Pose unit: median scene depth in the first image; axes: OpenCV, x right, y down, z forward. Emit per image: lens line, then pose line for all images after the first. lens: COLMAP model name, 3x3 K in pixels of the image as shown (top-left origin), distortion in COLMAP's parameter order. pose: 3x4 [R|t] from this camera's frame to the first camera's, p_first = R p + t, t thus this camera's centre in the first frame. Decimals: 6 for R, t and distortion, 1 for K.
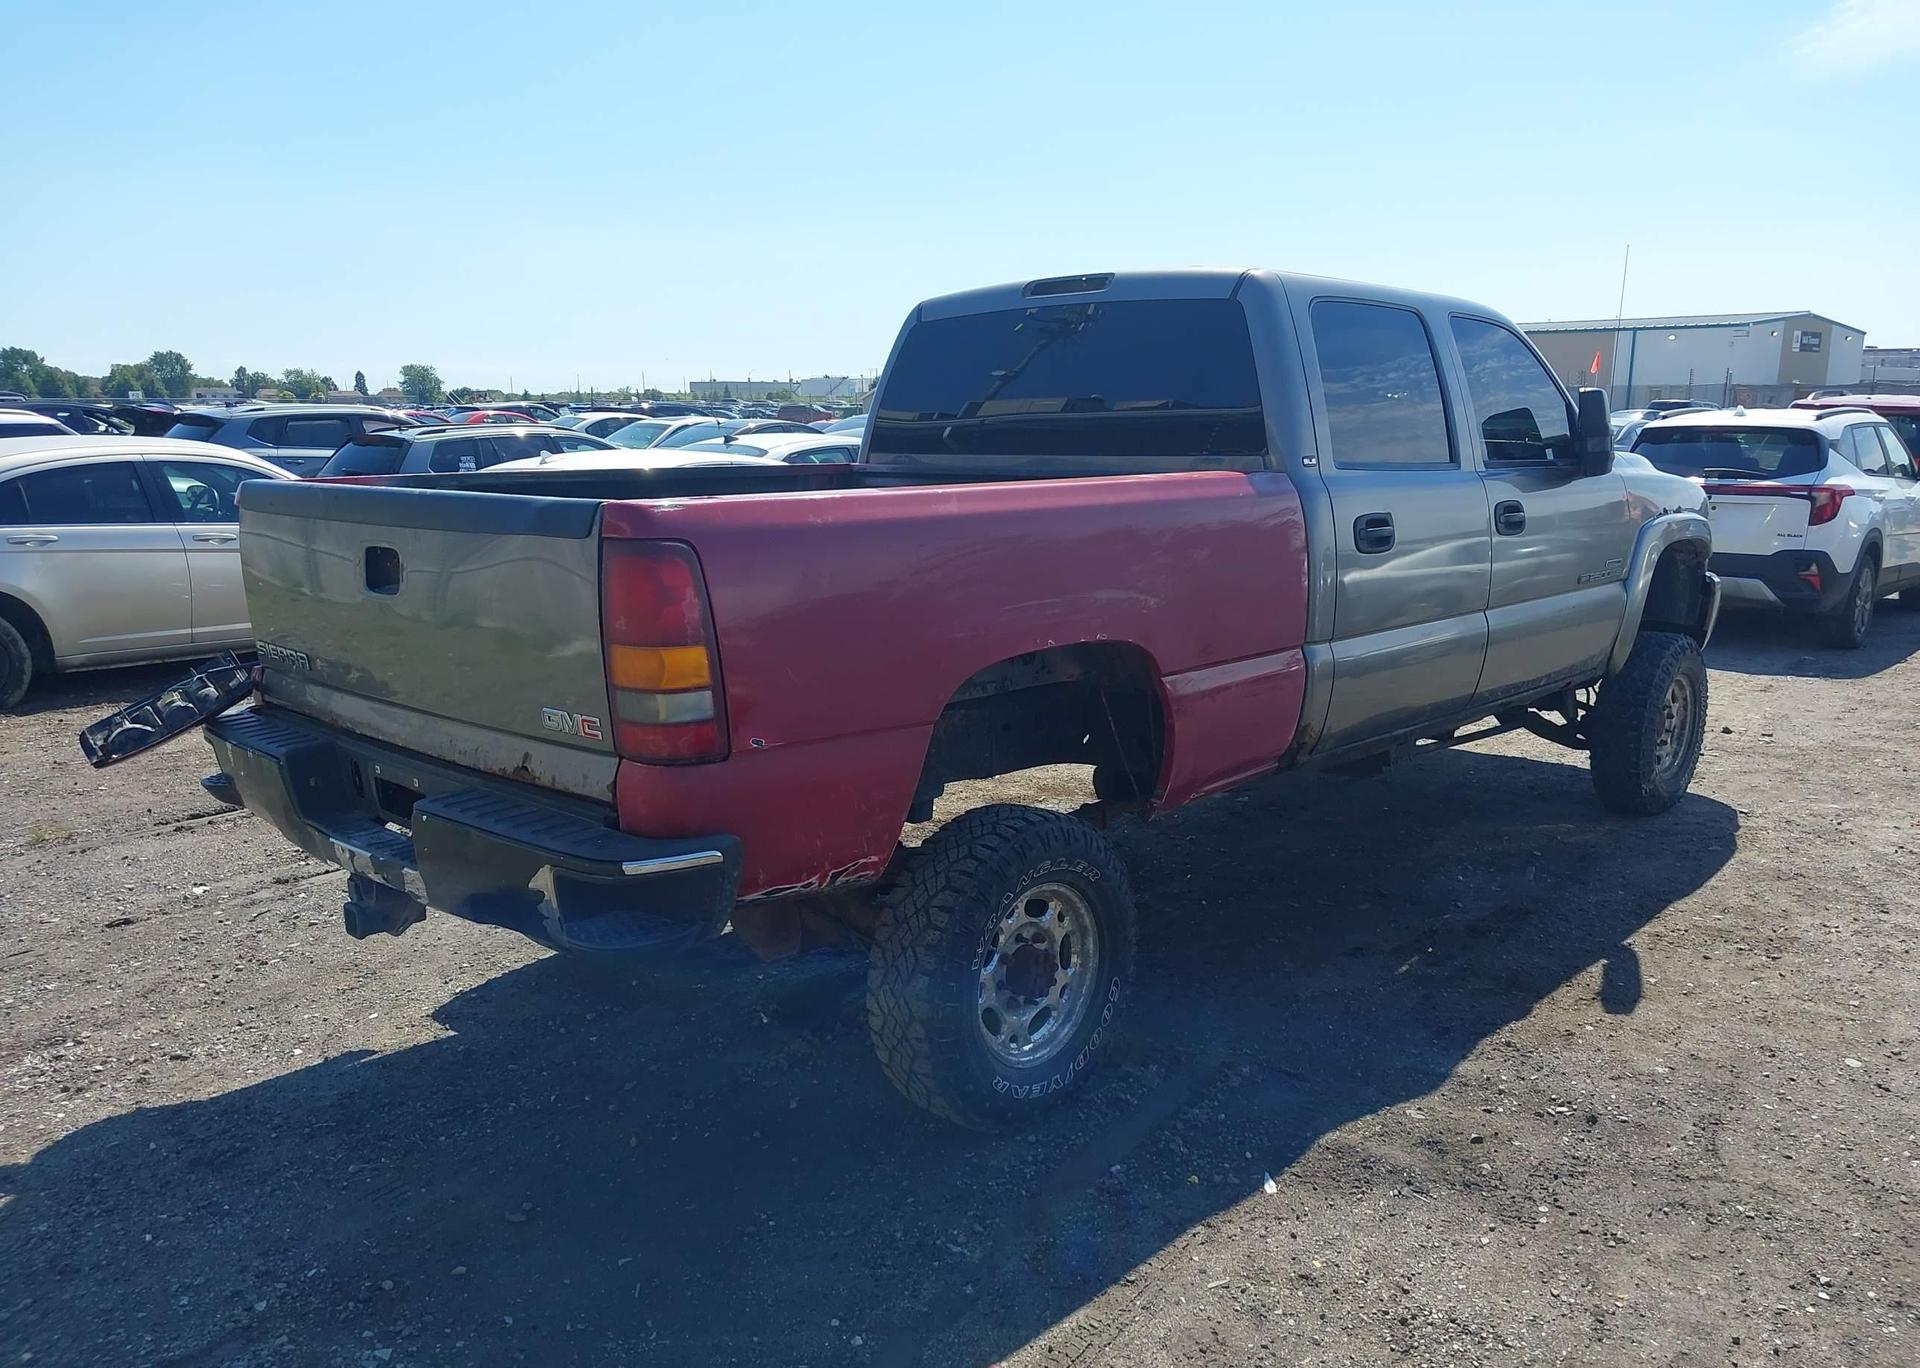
lens RADIAL K [[1513.1, 0, 973.7], [0, 1513.1, 666.7], [0, 0, 1]] dist [0.046765, -0.038210]
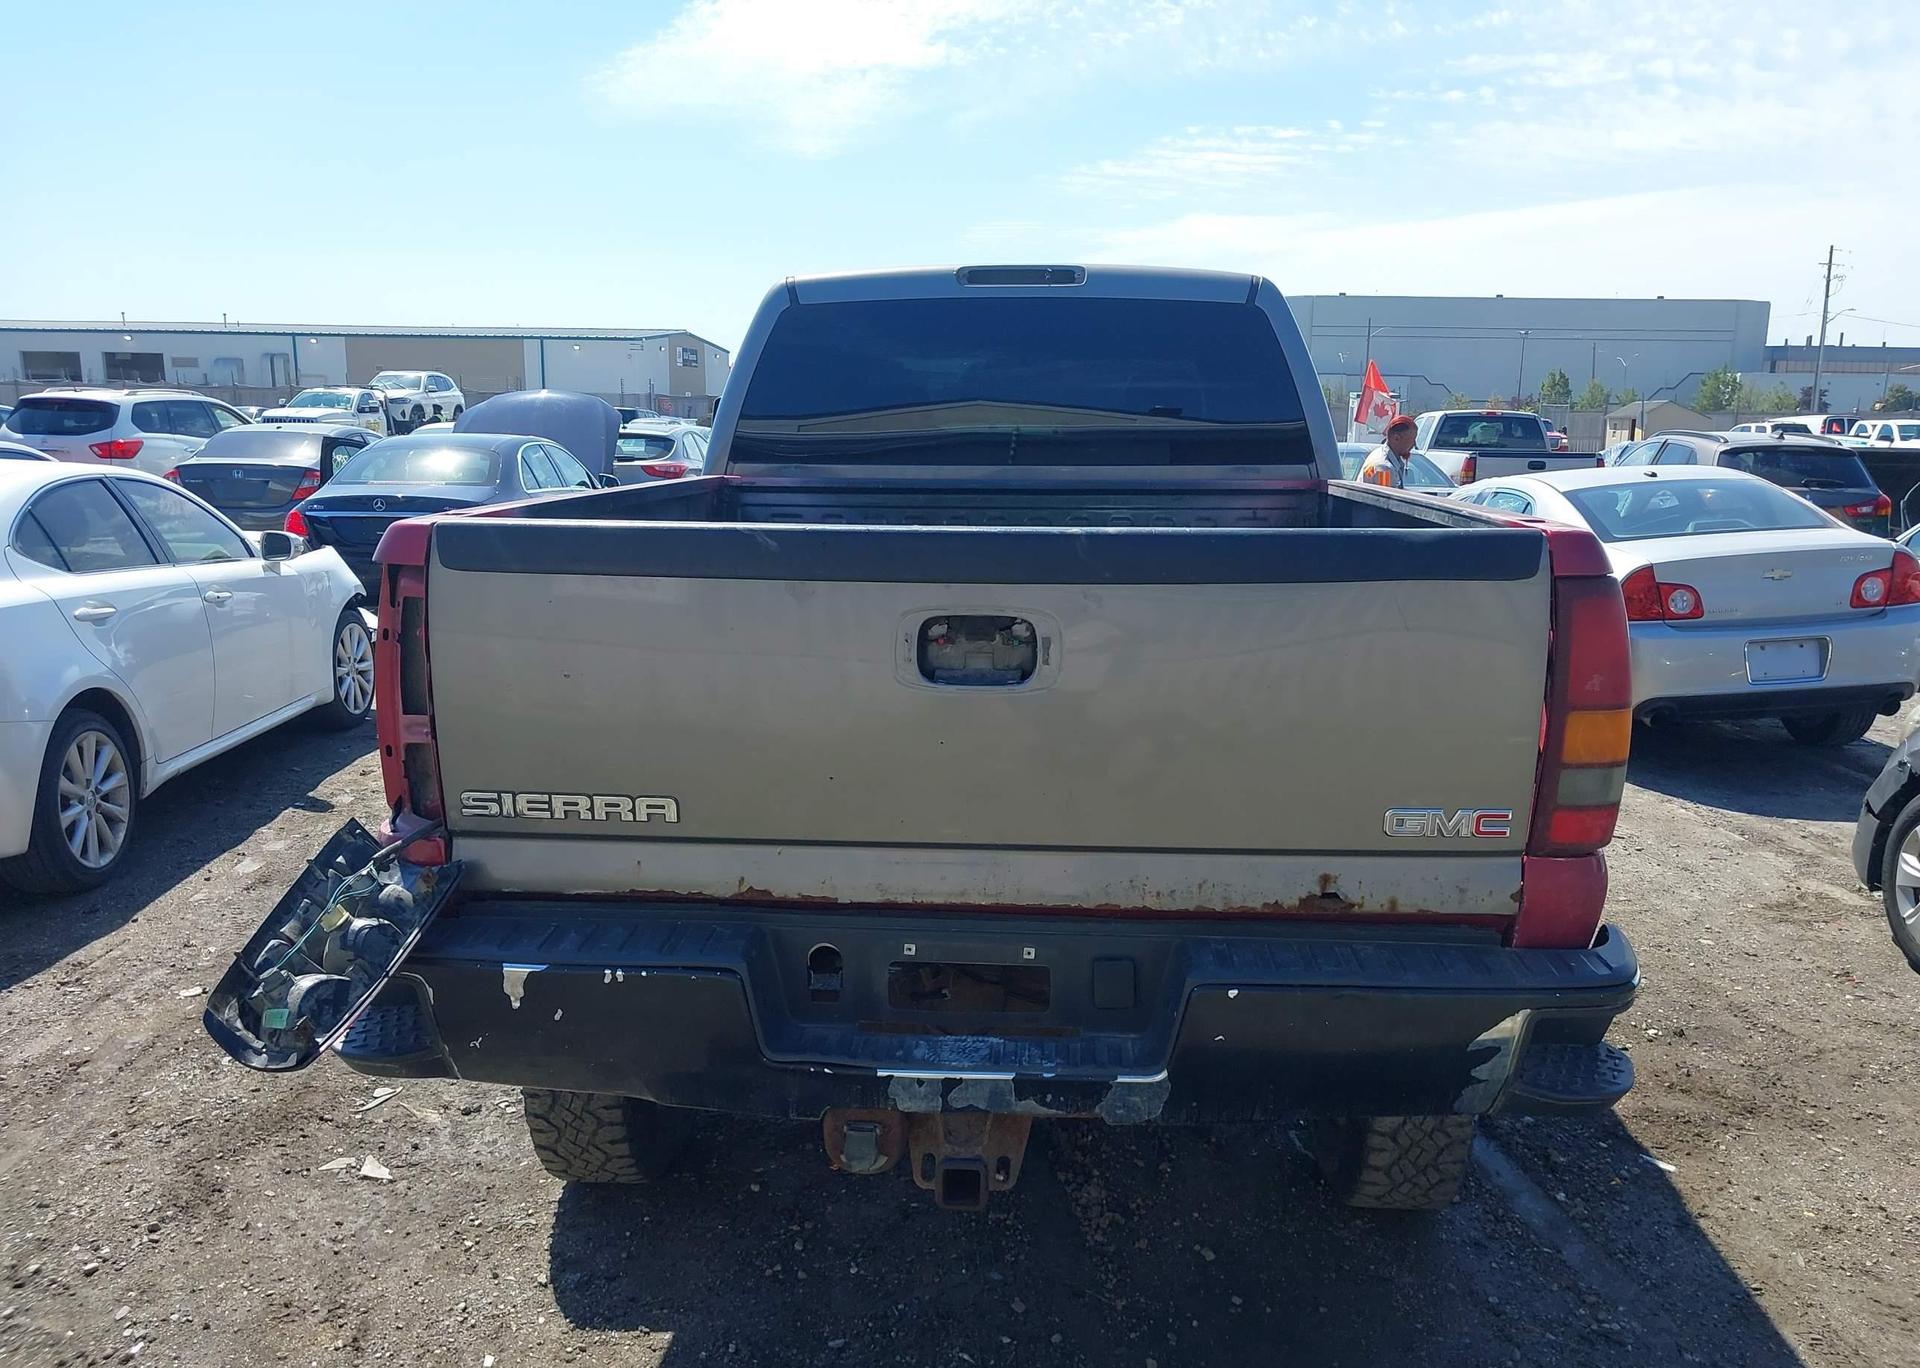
lens RADIAL K [[1513.1, 0, 973.7], [0, 1513.1, 666.7], [0, 0, 1]] dist [0.046765, -0.038210]
pose [[0.759027, -0.093412, 0.644323, -0.735278], [0.094531, 0.994978, 0.032889, -0.070156], [-0.644159, 0.035945, 0.764046, 0.447348]]
